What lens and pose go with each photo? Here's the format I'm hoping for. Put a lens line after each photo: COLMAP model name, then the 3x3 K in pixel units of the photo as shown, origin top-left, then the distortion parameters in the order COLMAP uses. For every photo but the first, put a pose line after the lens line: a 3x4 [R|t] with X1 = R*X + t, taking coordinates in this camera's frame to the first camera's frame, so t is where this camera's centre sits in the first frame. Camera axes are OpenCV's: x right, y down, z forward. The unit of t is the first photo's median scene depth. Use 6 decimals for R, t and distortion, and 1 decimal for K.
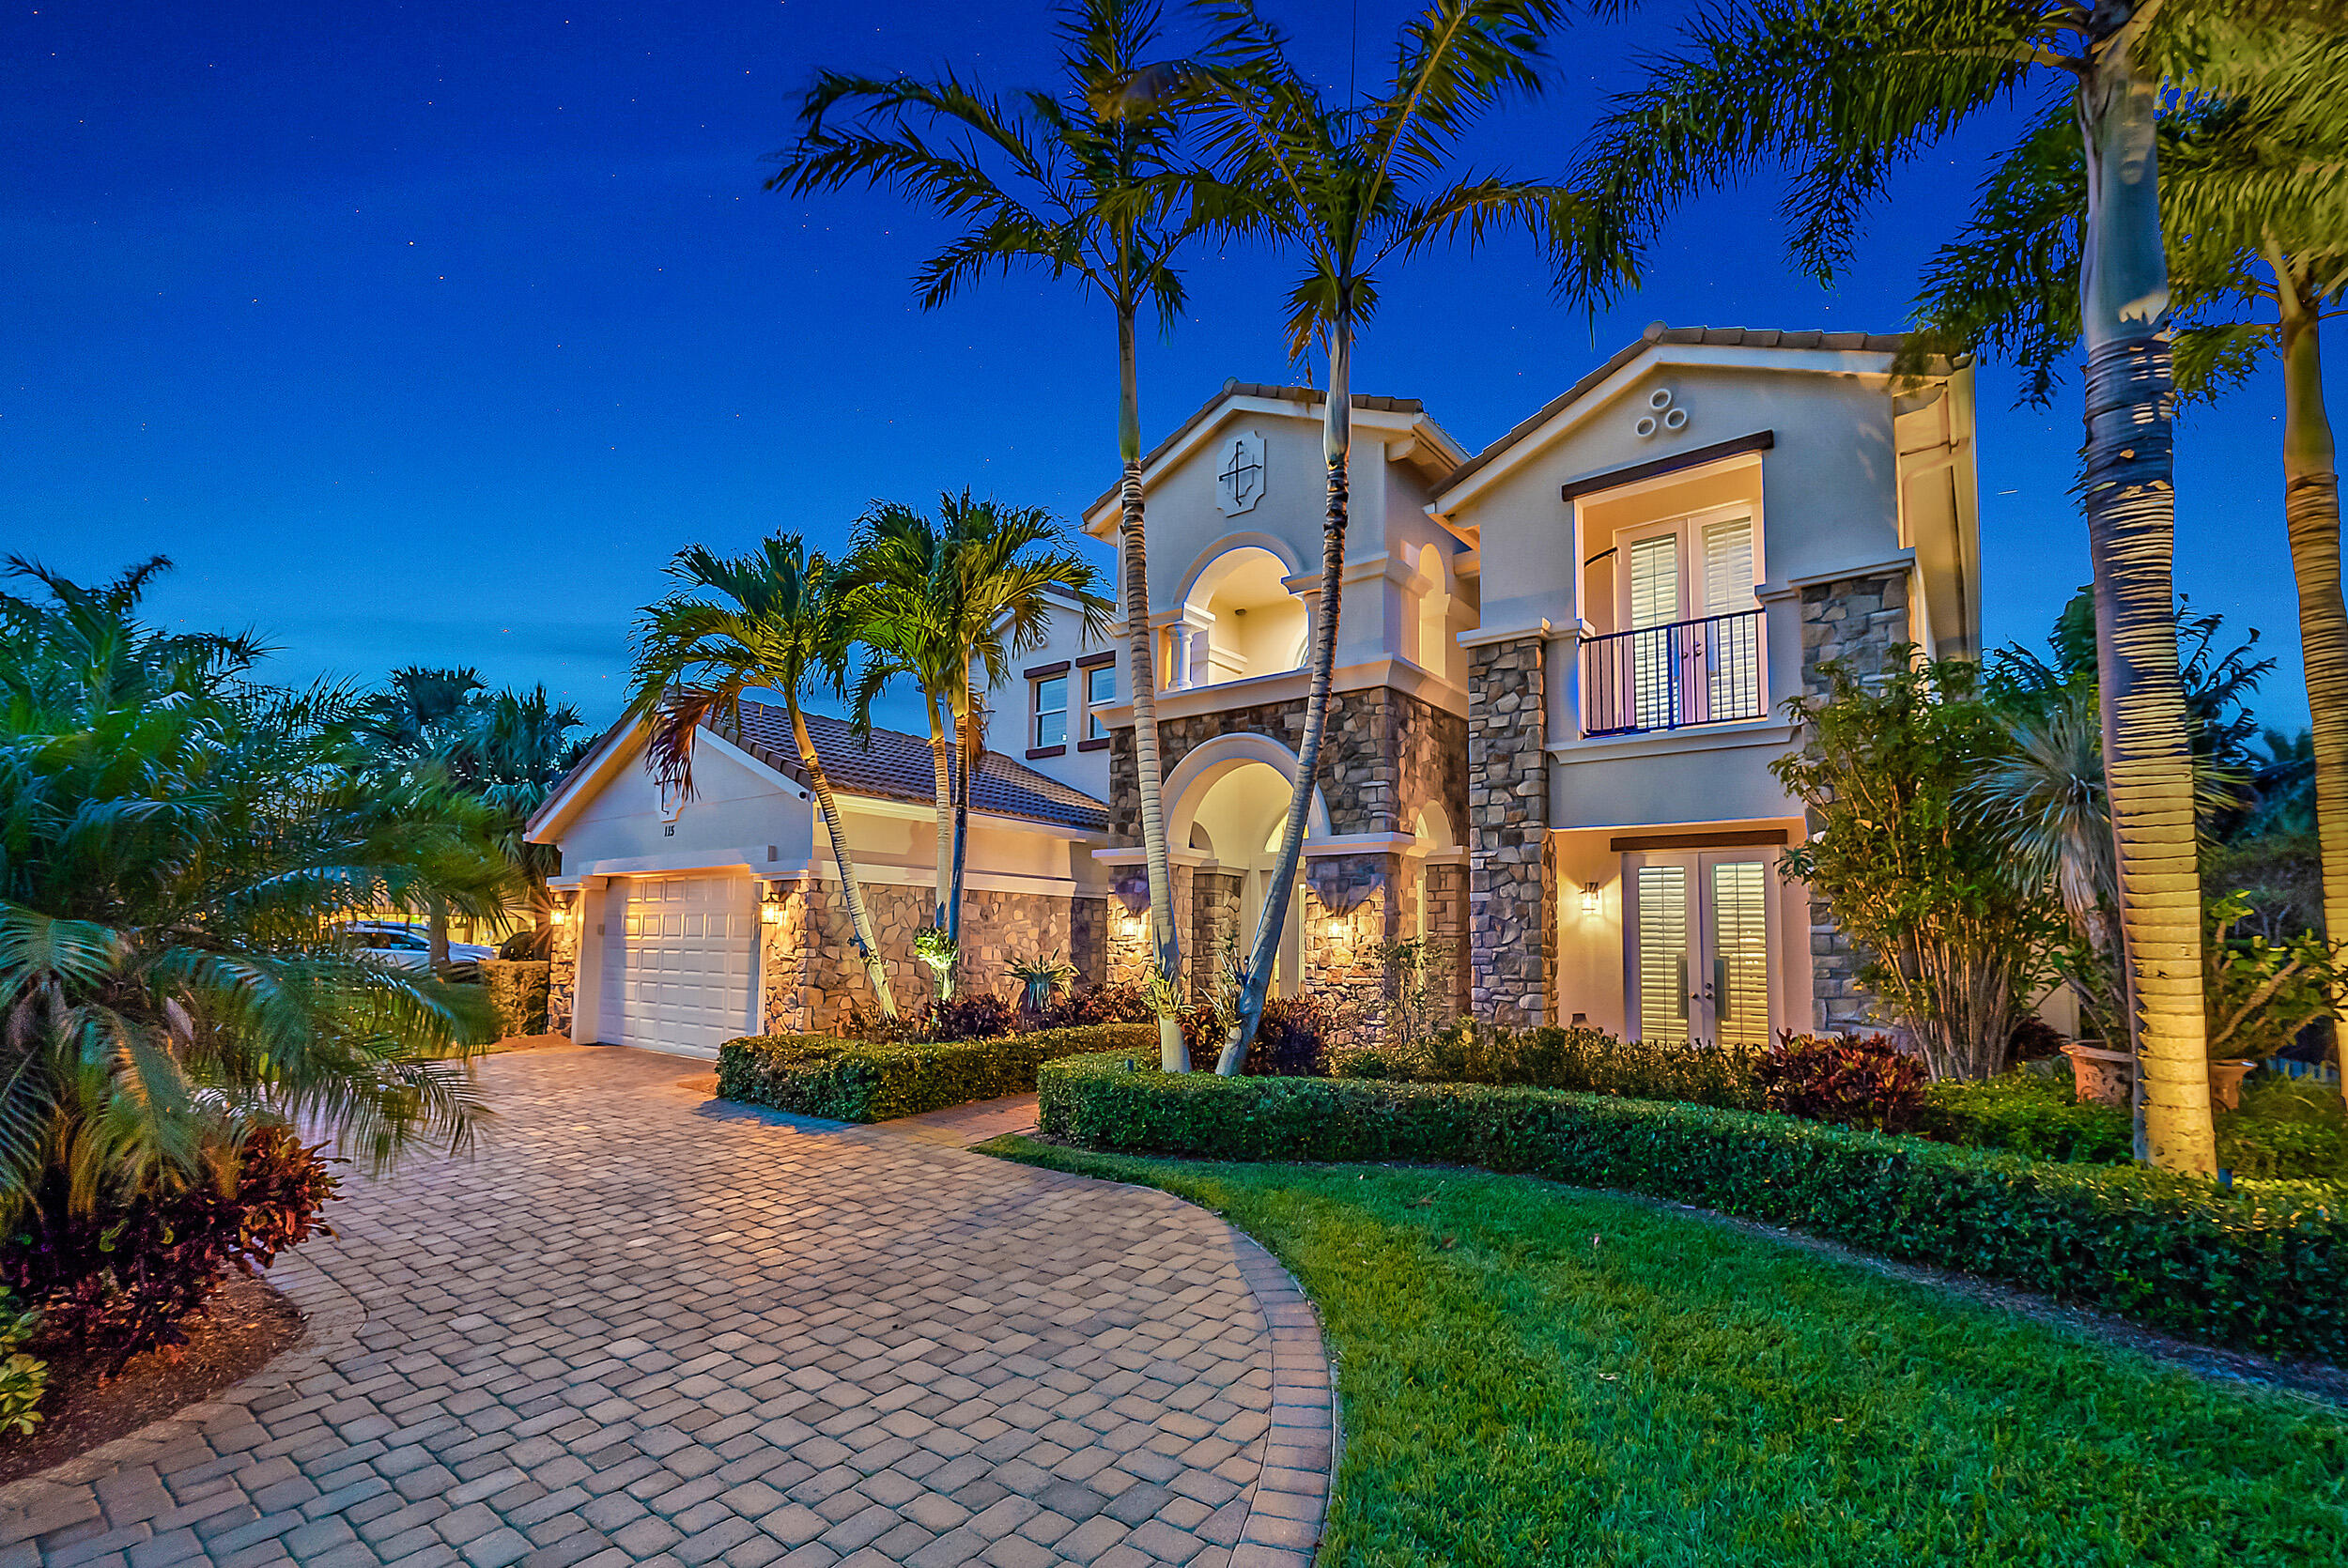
lens RADIAL K [[1025.0, 0, 1173.2], [0, 1025.0, 790.5], [0, 0, 1]] dist [0.002543, -0.000969]
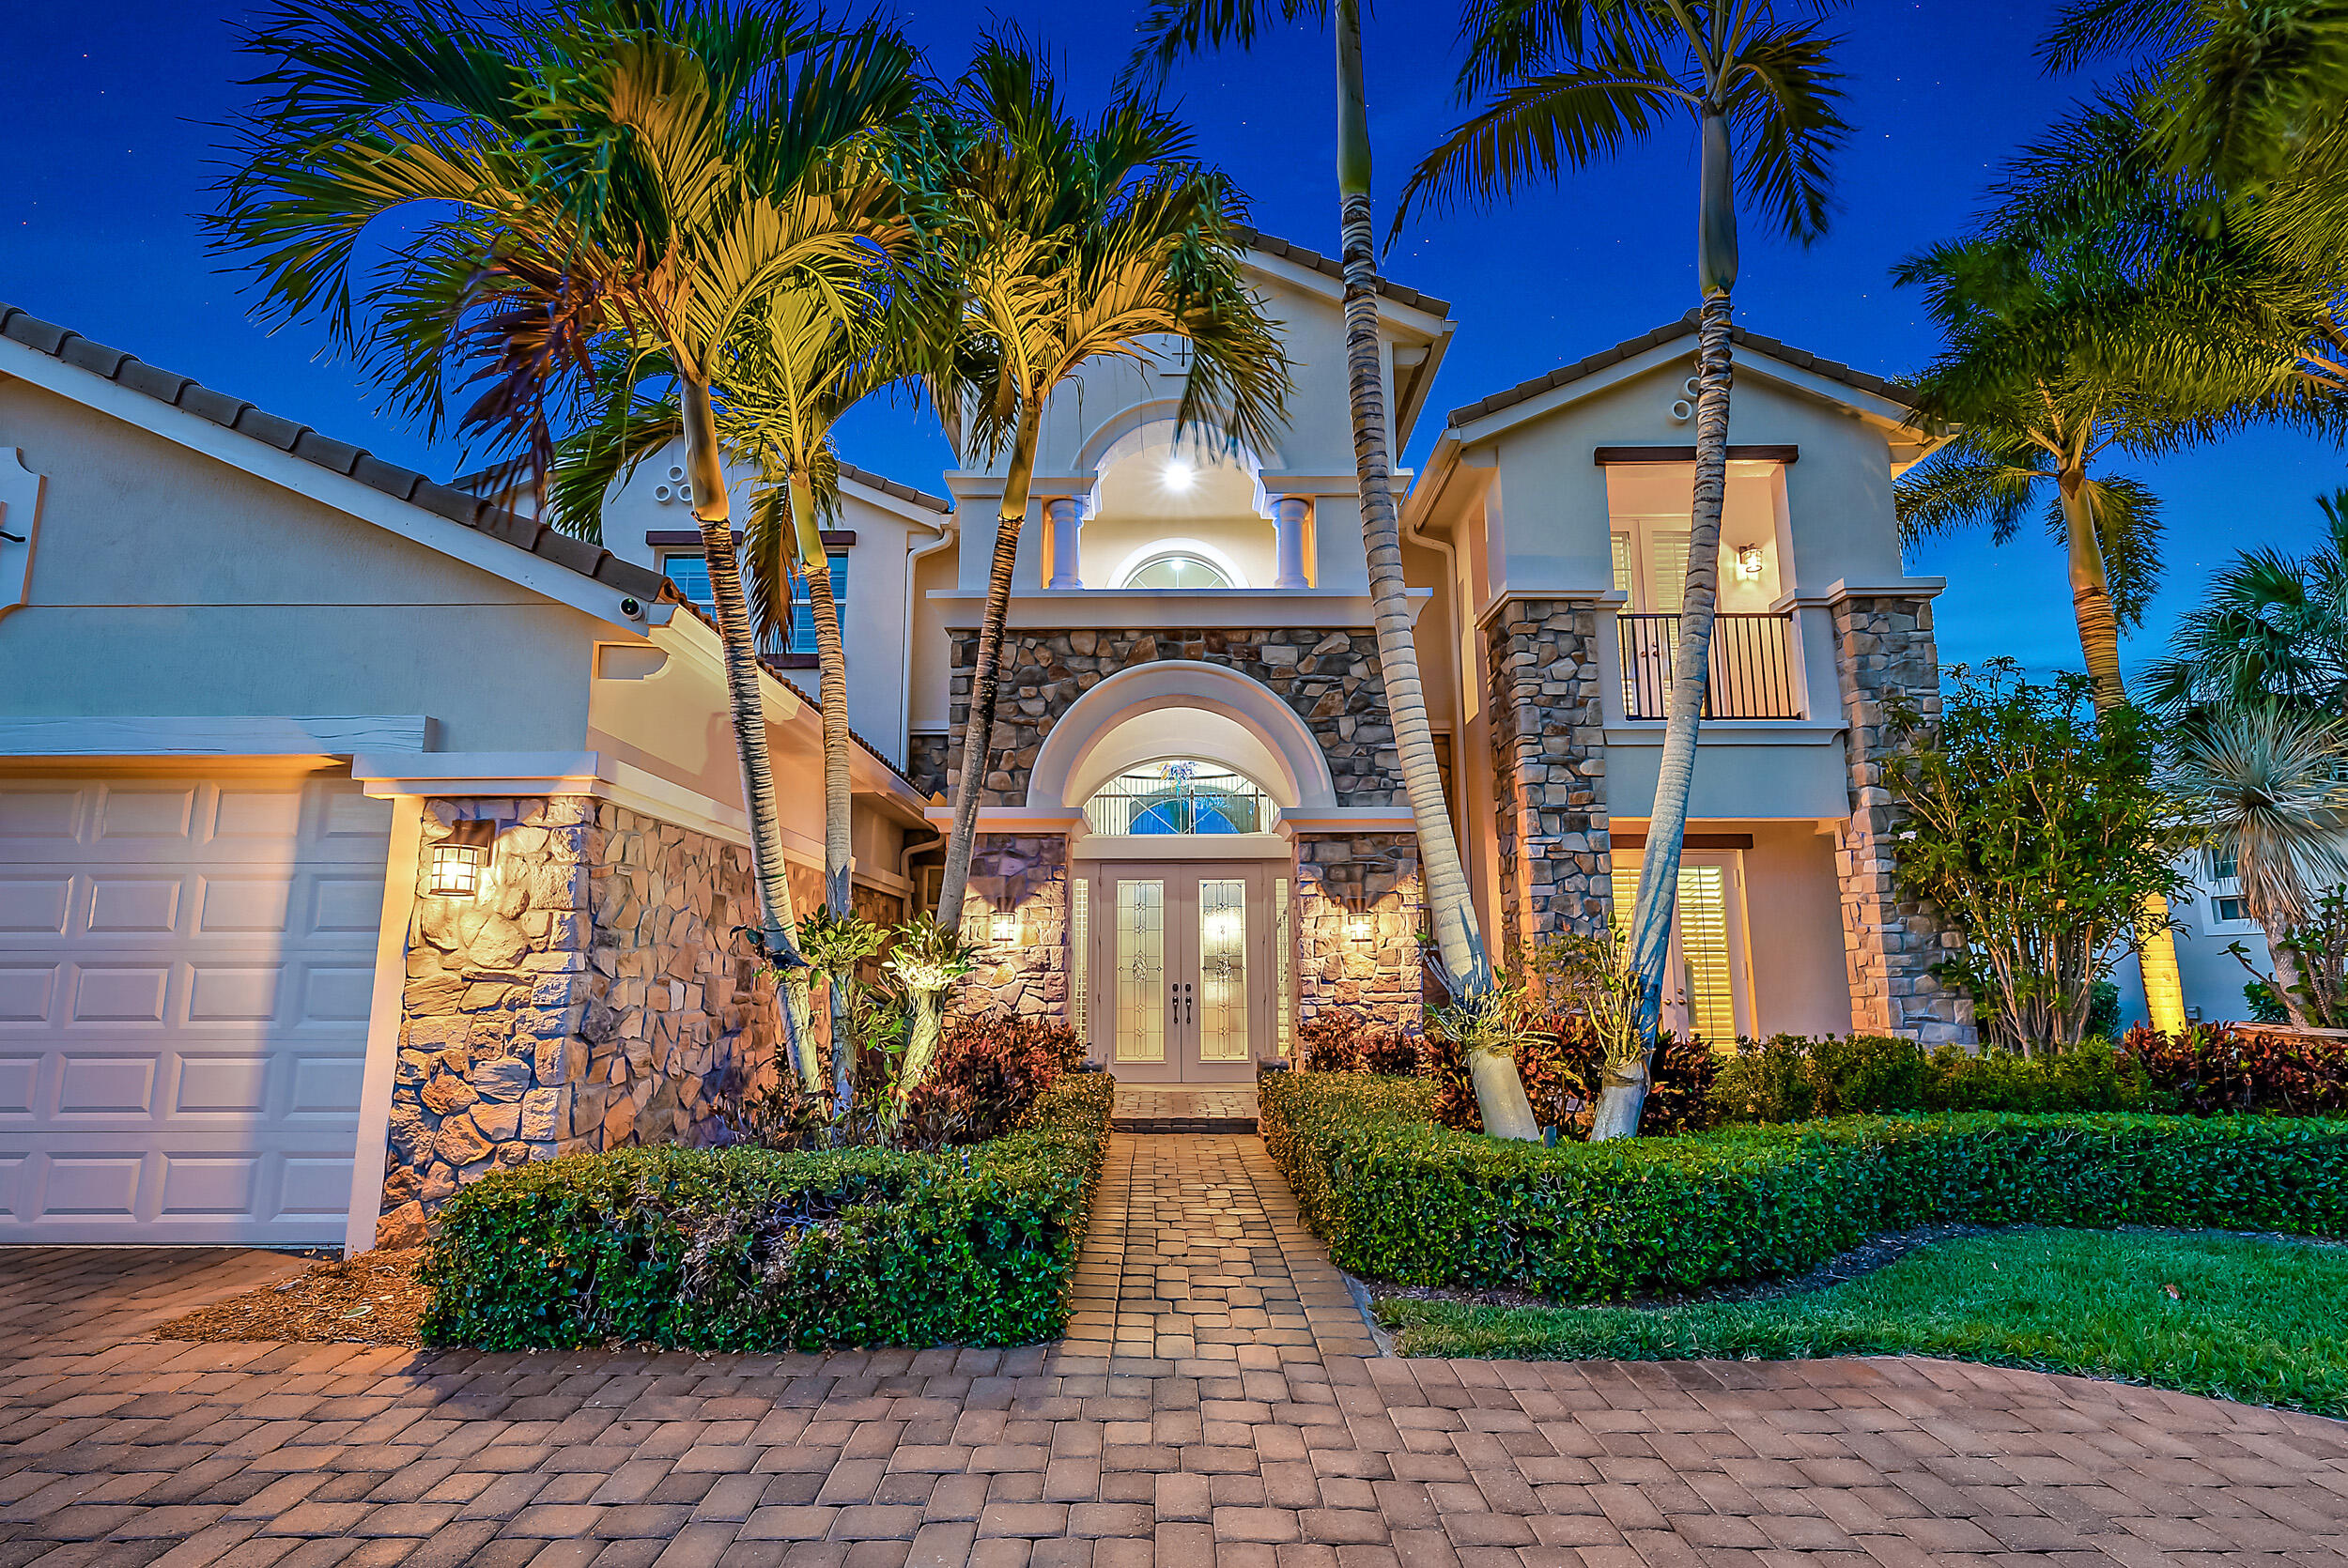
lens RADIAL K [[1025.0, 0, 1173.3], [0, 1025.0, 778.6], [0, 0, 1]] dist [0.002543, -0.000969]
pose [[0.785810, 0.106580, 0.609216, -0.453991], [-0.080463, 0.994285, -0.070160, 0.094852], [-0.613212, 0.006113, 0.789895, 0.516099]]
